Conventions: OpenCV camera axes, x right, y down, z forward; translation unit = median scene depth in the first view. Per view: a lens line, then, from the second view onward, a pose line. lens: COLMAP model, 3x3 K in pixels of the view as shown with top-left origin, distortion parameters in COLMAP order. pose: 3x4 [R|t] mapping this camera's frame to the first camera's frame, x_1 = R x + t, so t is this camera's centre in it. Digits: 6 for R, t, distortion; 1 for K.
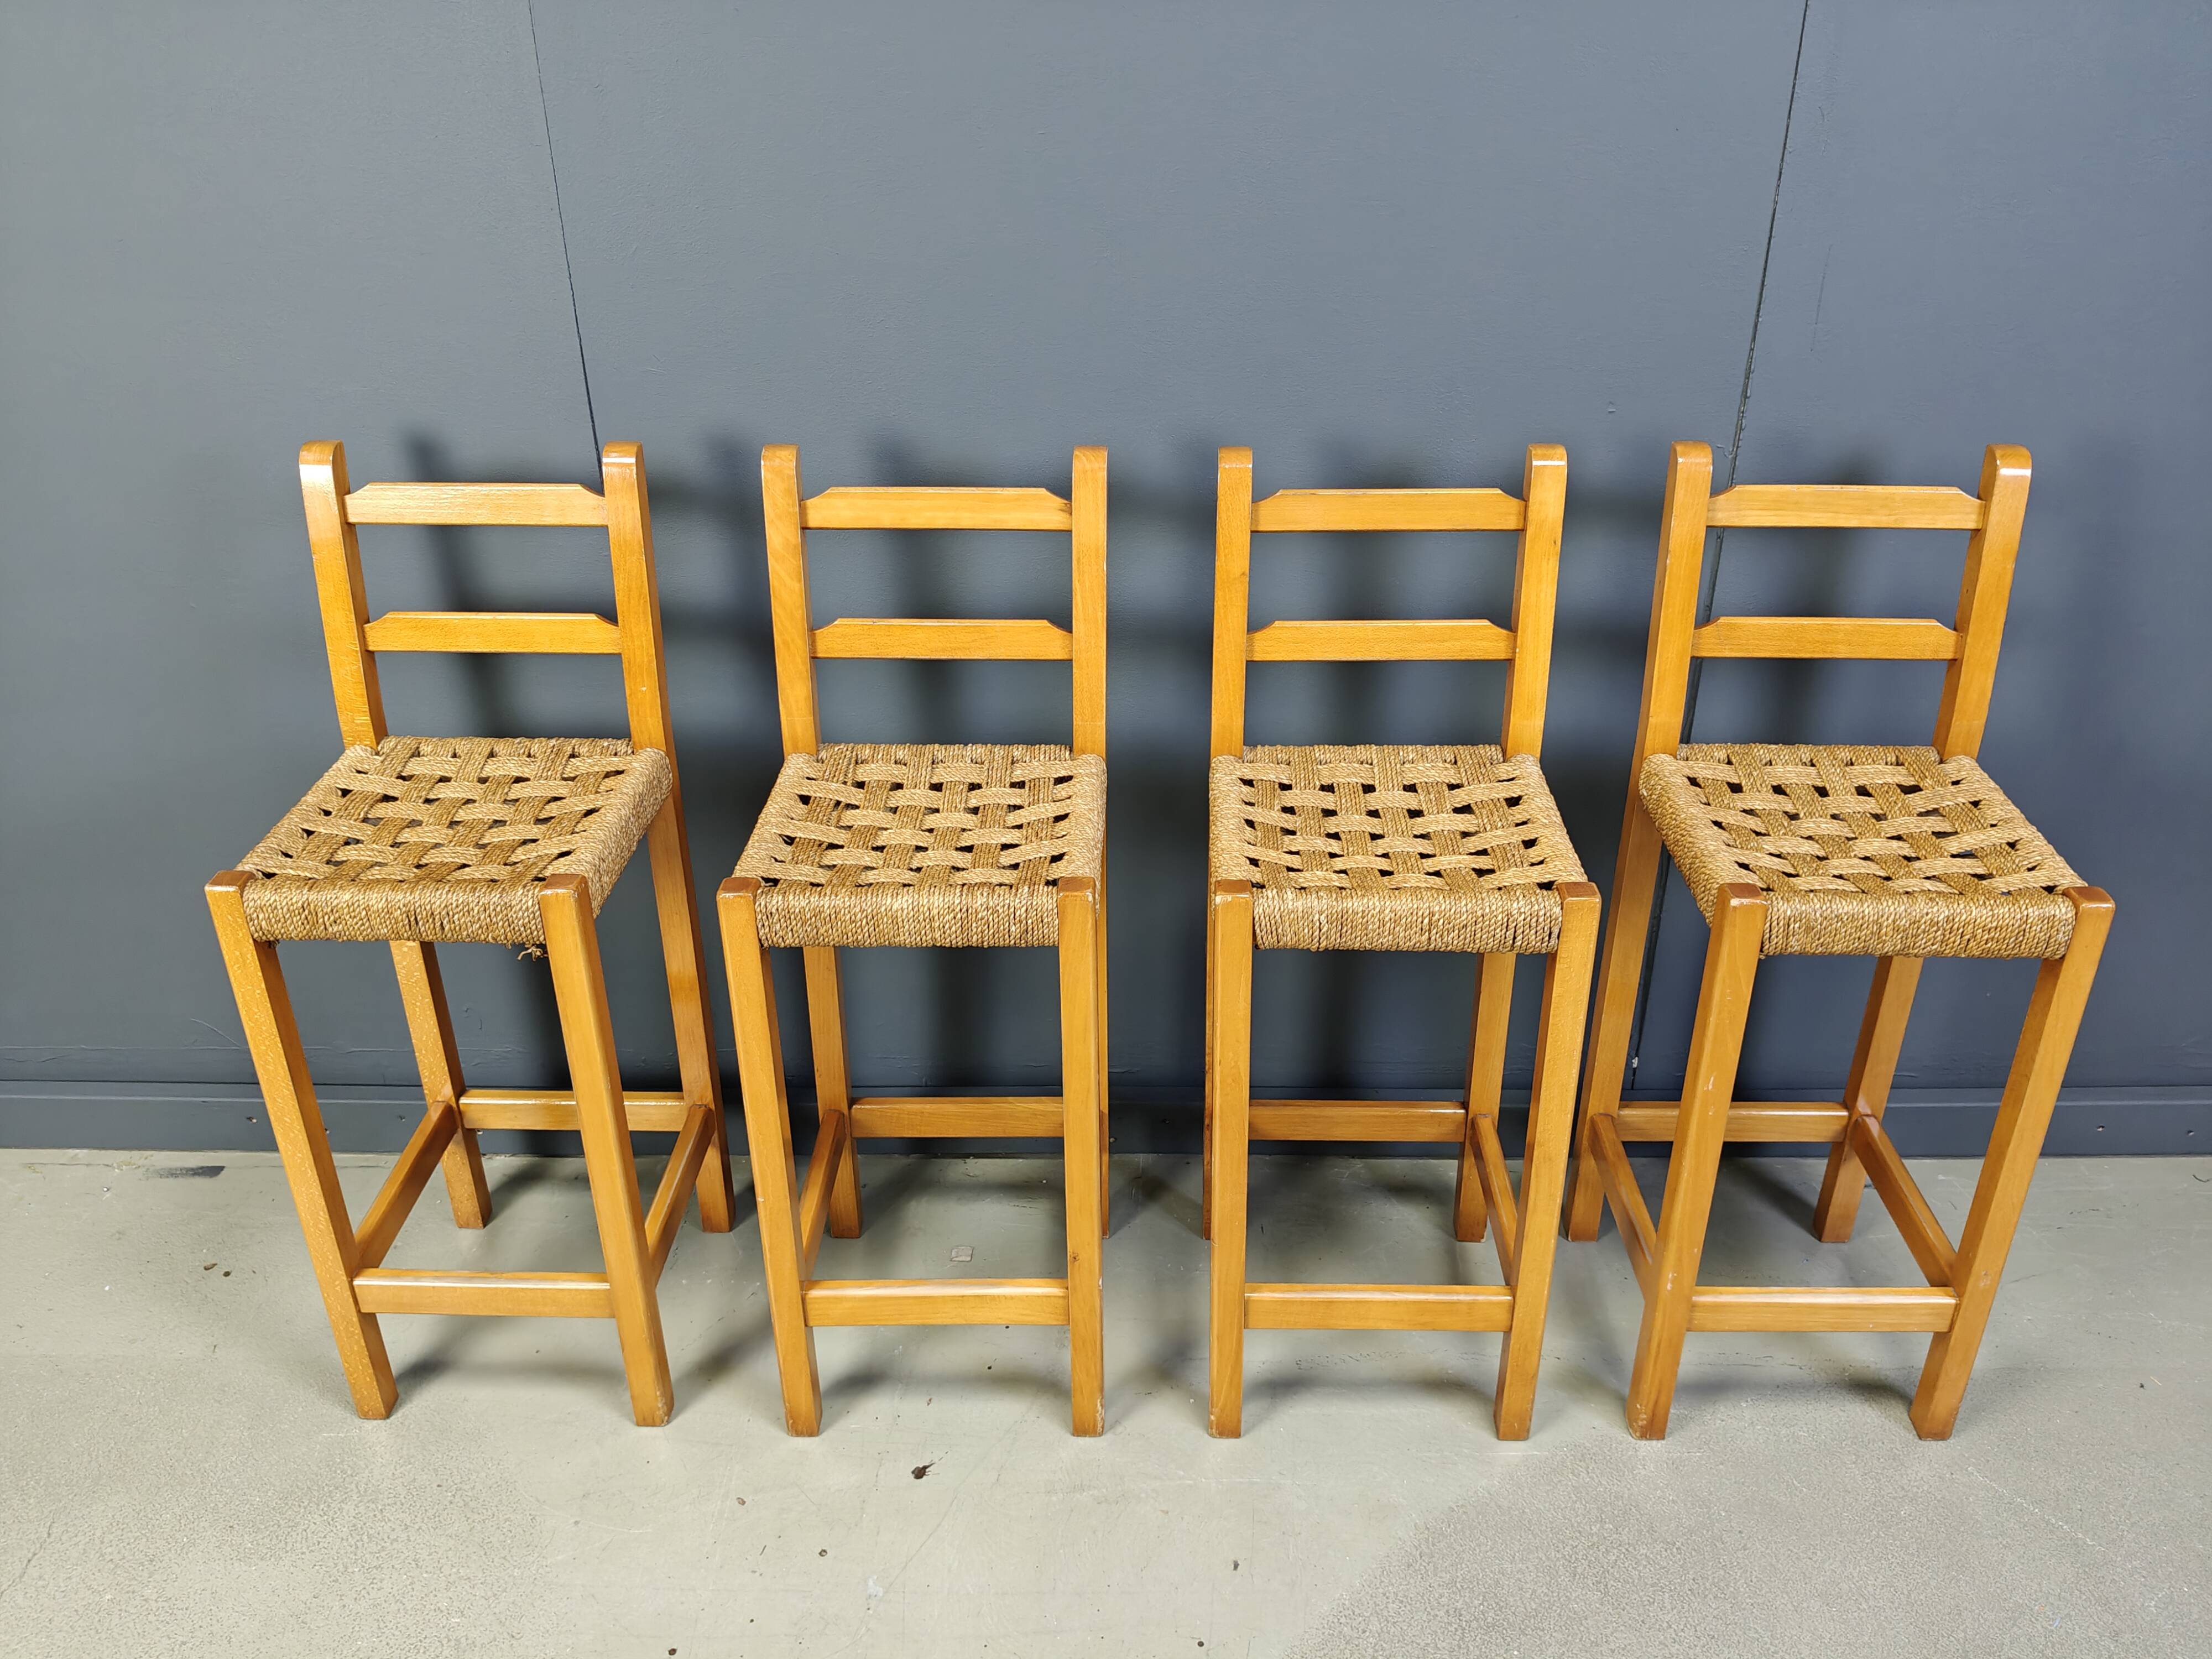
lens RADIAL K [[1738.4, 0, 1106.0], [0, 1738.4, 829.5], [0, 0, 1]] dist [0.004823, -0.054404]
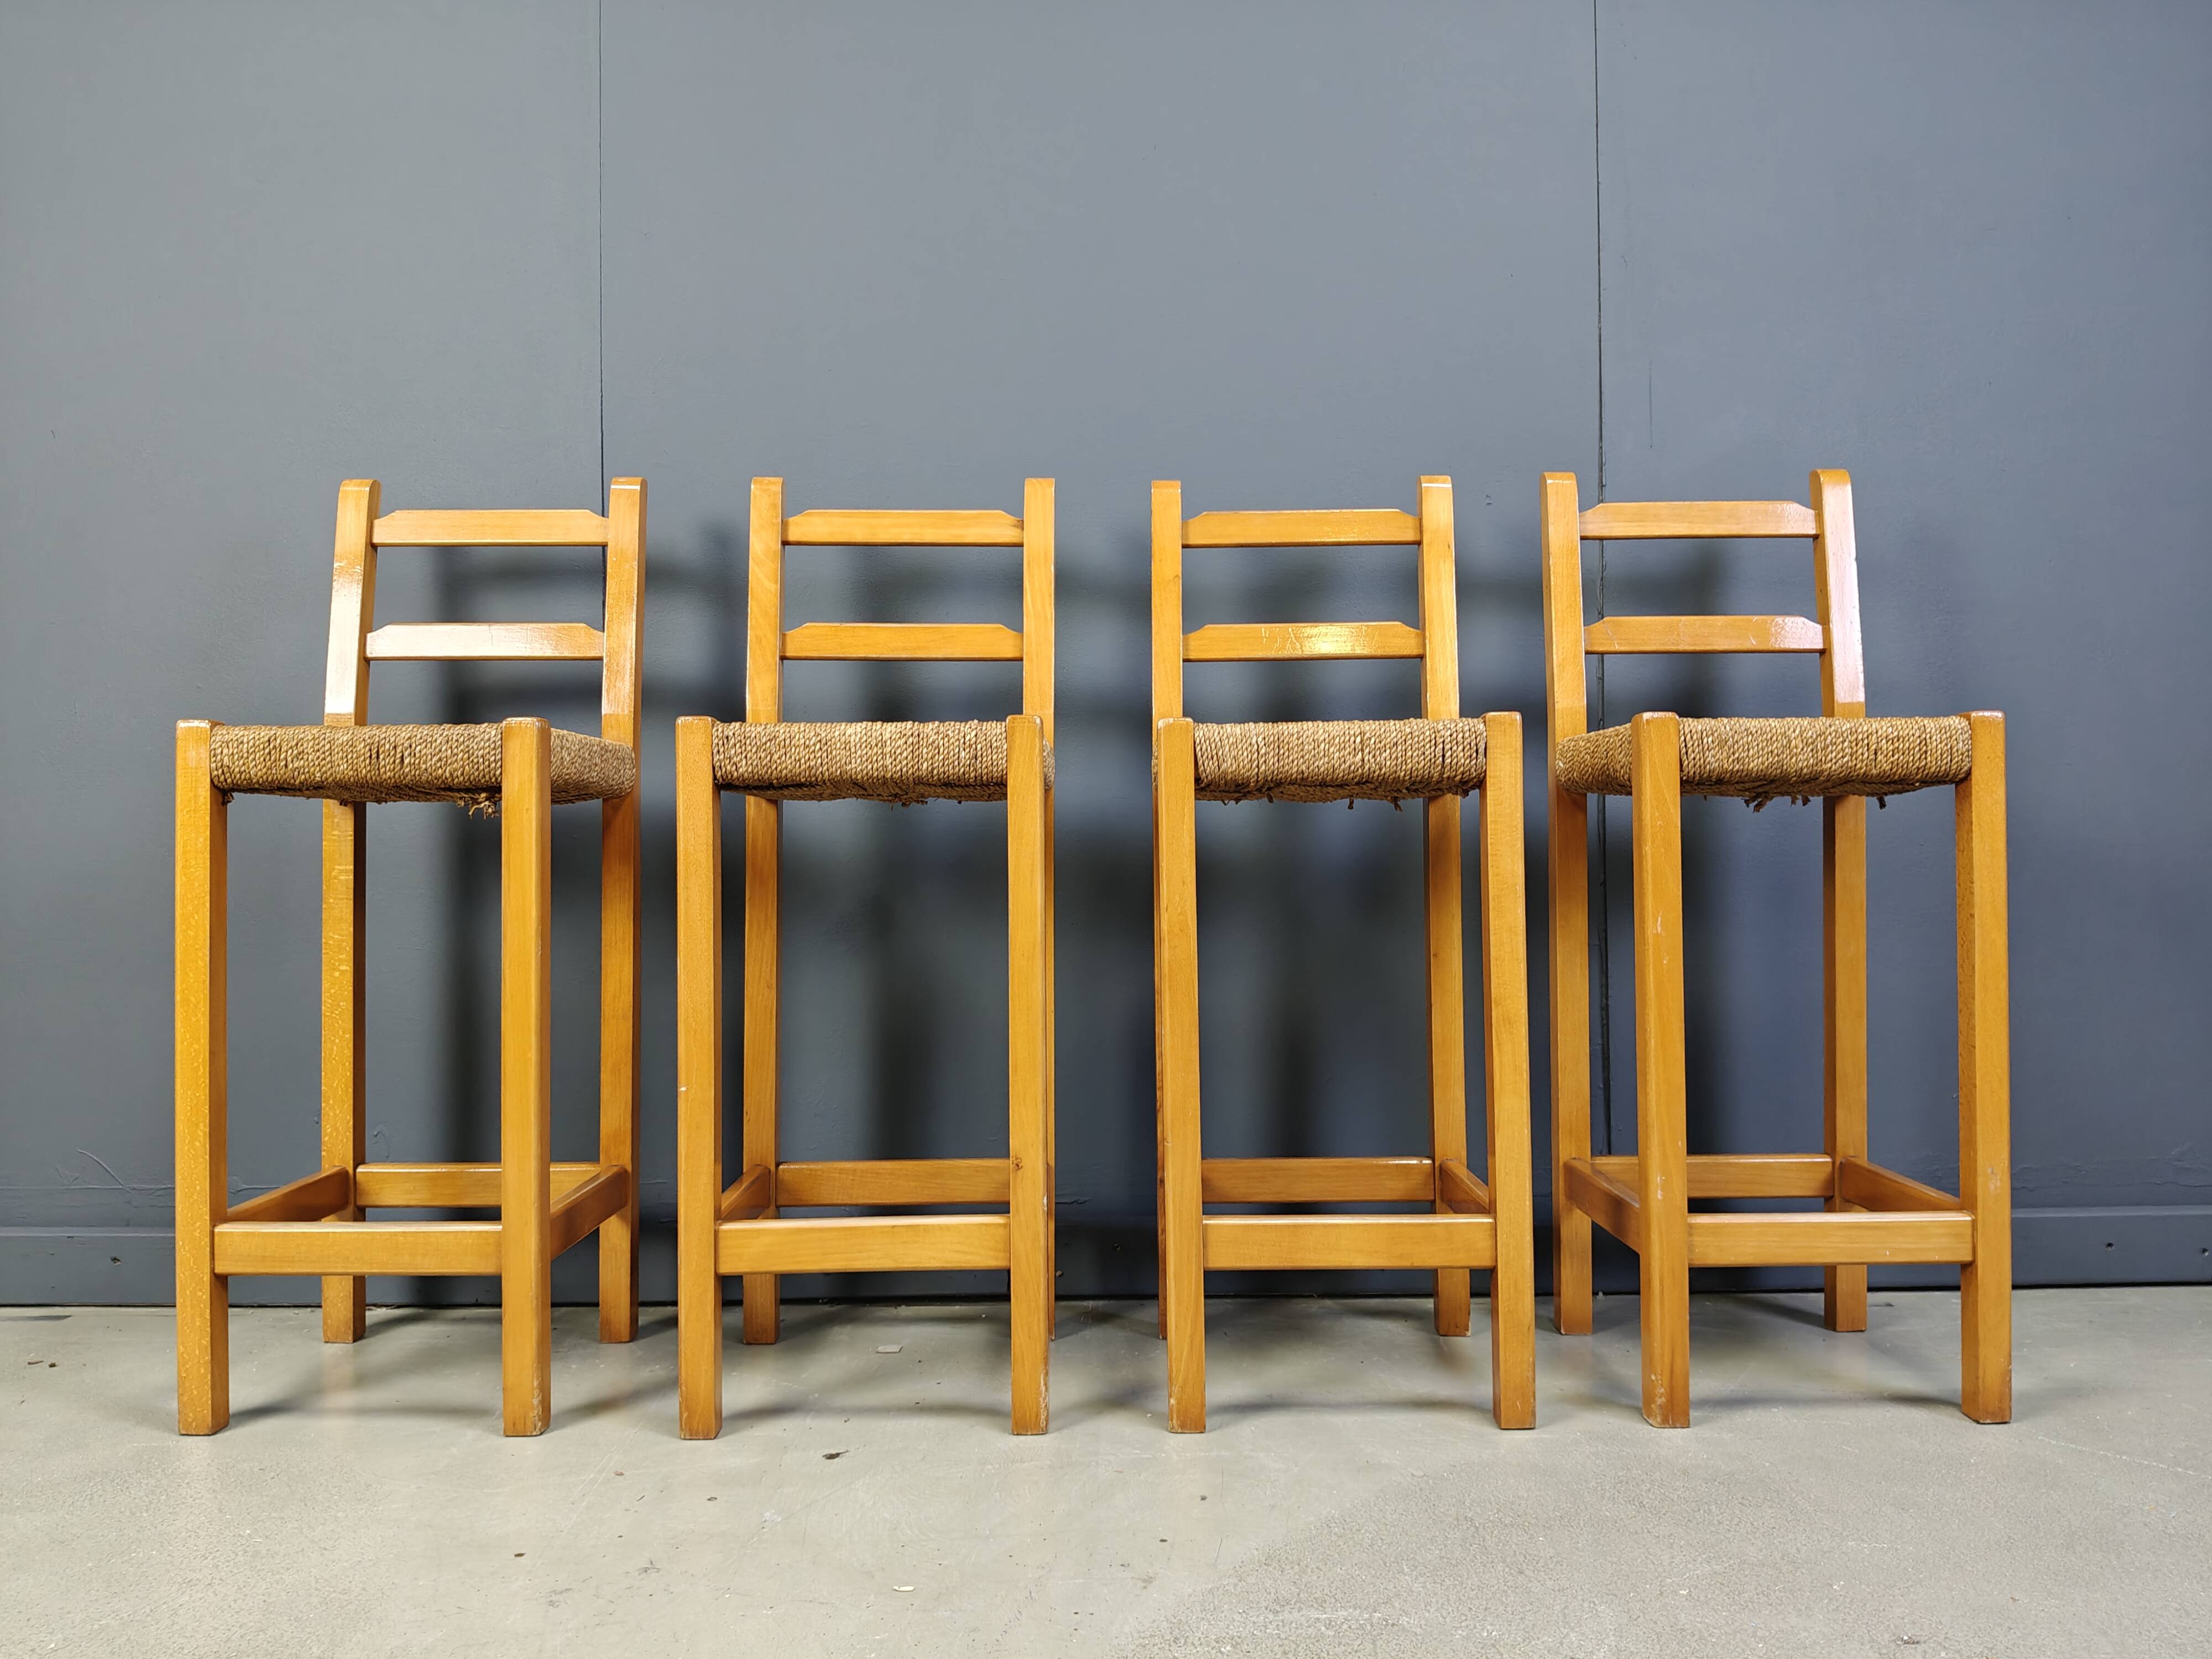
lens RADIAL K [[1739.4, 0, 1110.8], [0, 1739.4, 832.9], [0, 0, 1]] dist [0.007998, -0.058633]
pose [[0.999561, 0.001629, 0.029589, 0.004111], [0.012860, 0.875728, -0.482634, 0.530075], [-0.026698, 0.482802, 0.875322, 0.101713]]
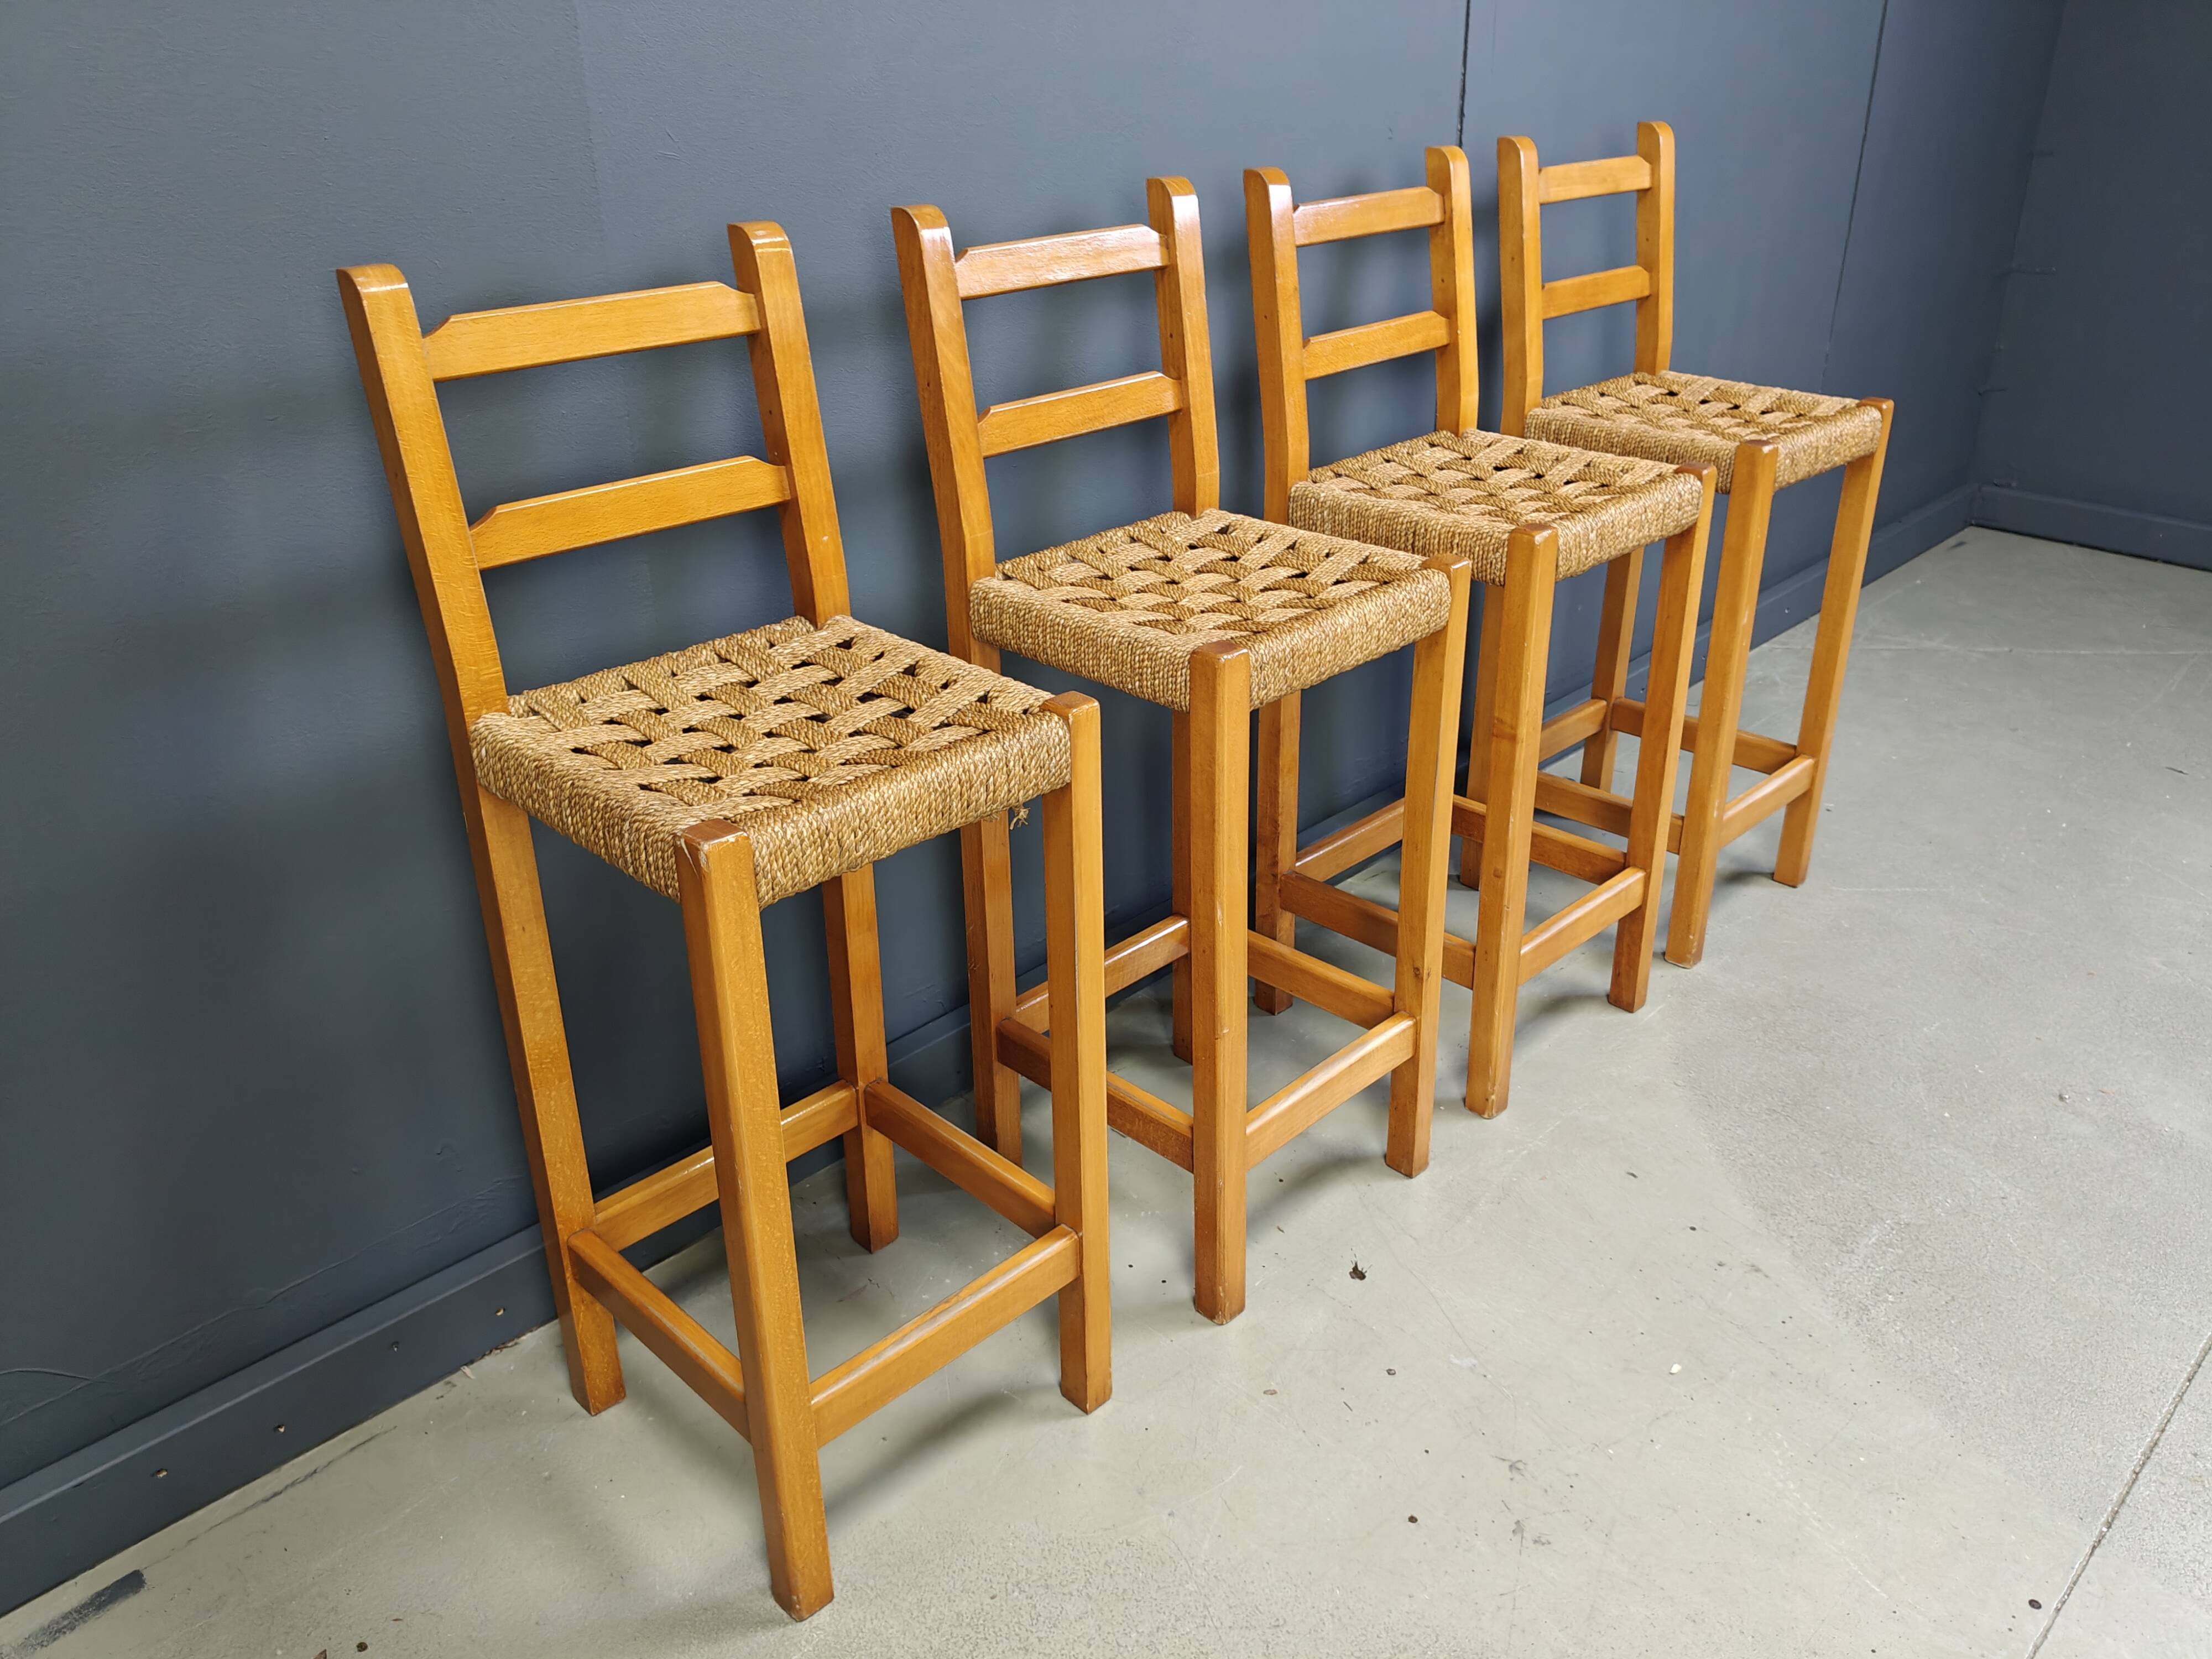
lens RADIAL K [[1738.4, 0, 1106.0], [0, 1738.4, 829.5], [0, 0, 1]] dist [0.004823, -0.054404]
pose [[0.689795, -0.317722, 0.650565, -0.750411], [0.349319, 0.933111, 0.085329, 0.020933], [-0.634160, 0.168395, 0.754642, 0.350965]]
